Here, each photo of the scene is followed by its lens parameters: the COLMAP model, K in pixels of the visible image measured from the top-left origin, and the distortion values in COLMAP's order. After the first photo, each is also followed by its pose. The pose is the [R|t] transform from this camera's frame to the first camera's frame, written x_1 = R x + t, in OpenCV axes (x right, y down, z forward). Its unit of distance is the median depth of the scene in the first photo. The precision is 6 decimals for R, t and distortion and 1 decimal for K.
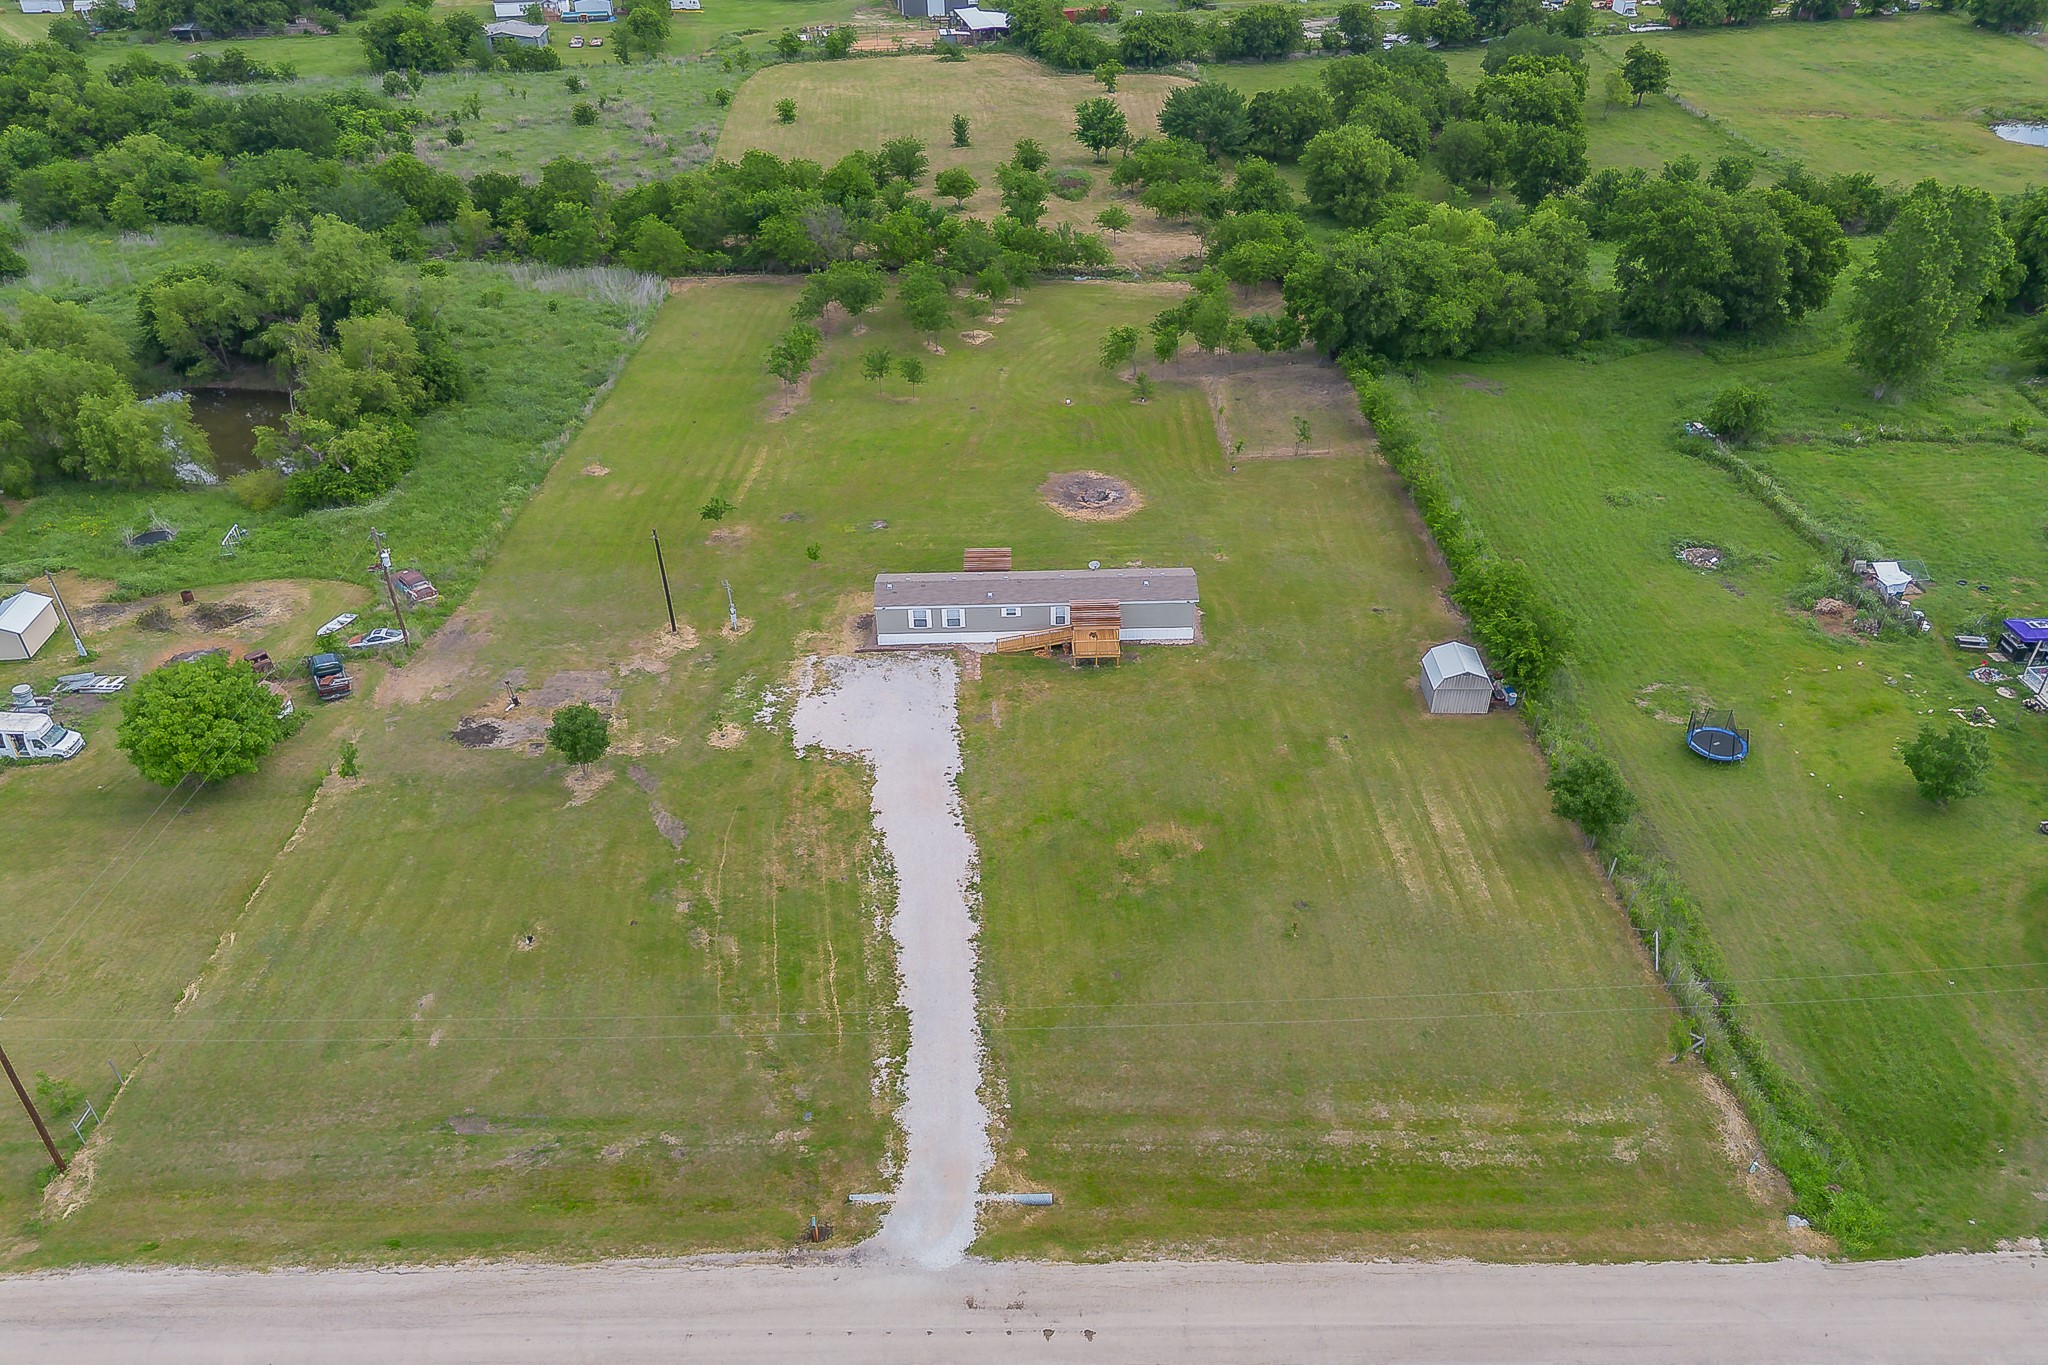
lens RADIAL K [[1628.2, 0, 1024.0], [0, 1628.2, 682.5], [0, 0, 1]] dist [0.082537, -0.092036]
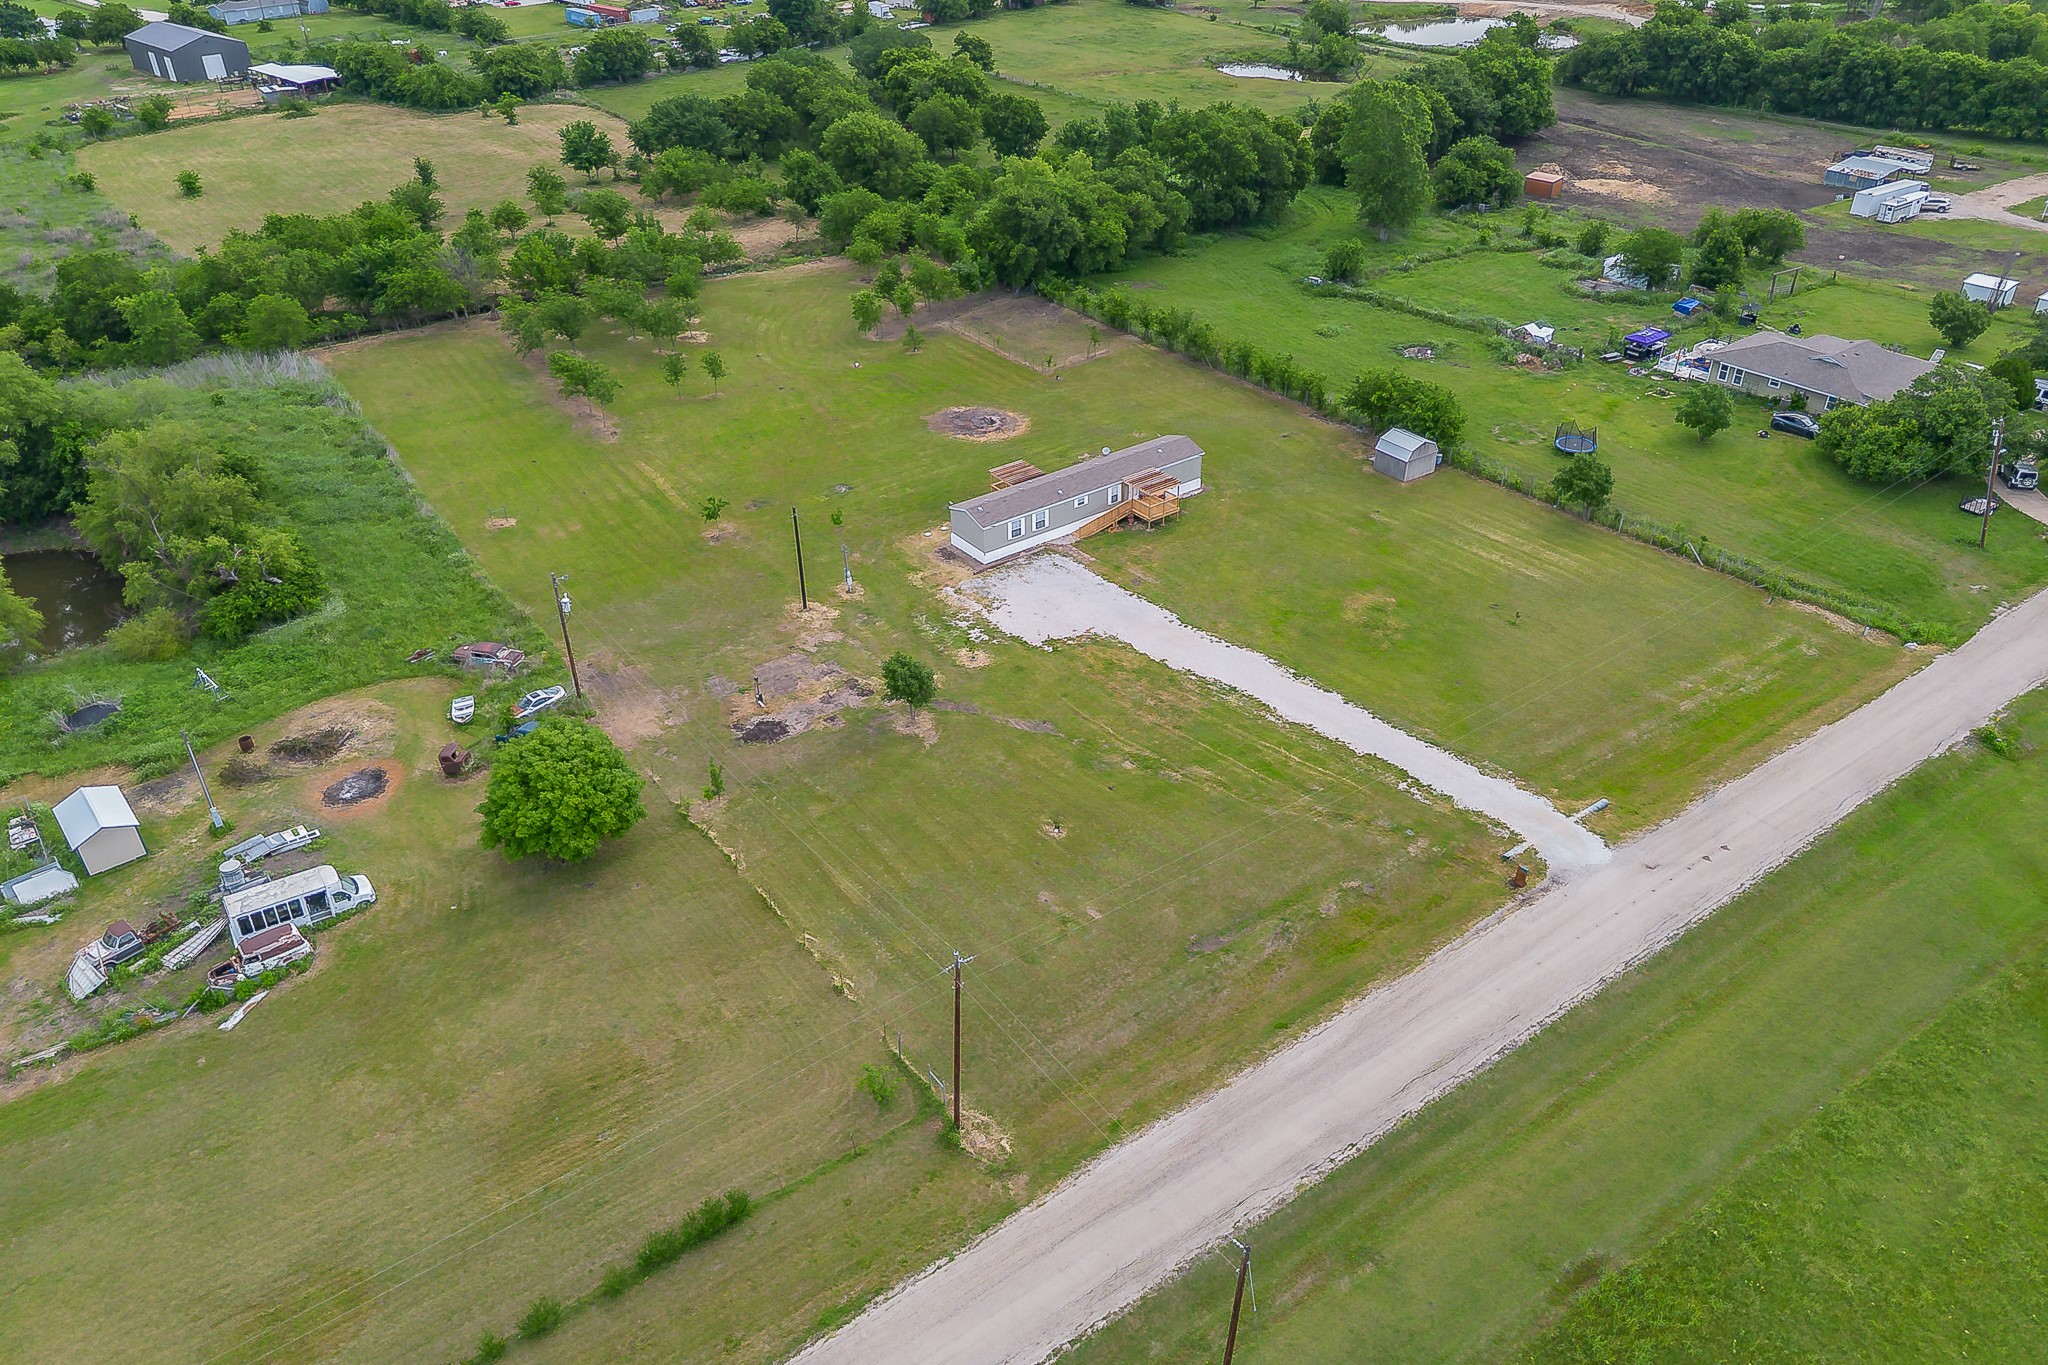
lens RADIAL K [[1628.2, 0, 1024.0], [0, 1628.2, 682.5], [0, 0, 1]] dist [0.082537, -0.092036]
pose [[0.787882, -0.300594, 0.537480, -0.688420], [0.317719, 0.946066, 0.063364, -0.008666], [-0.527538, 0.120844, 0.840893, 0.073564]]
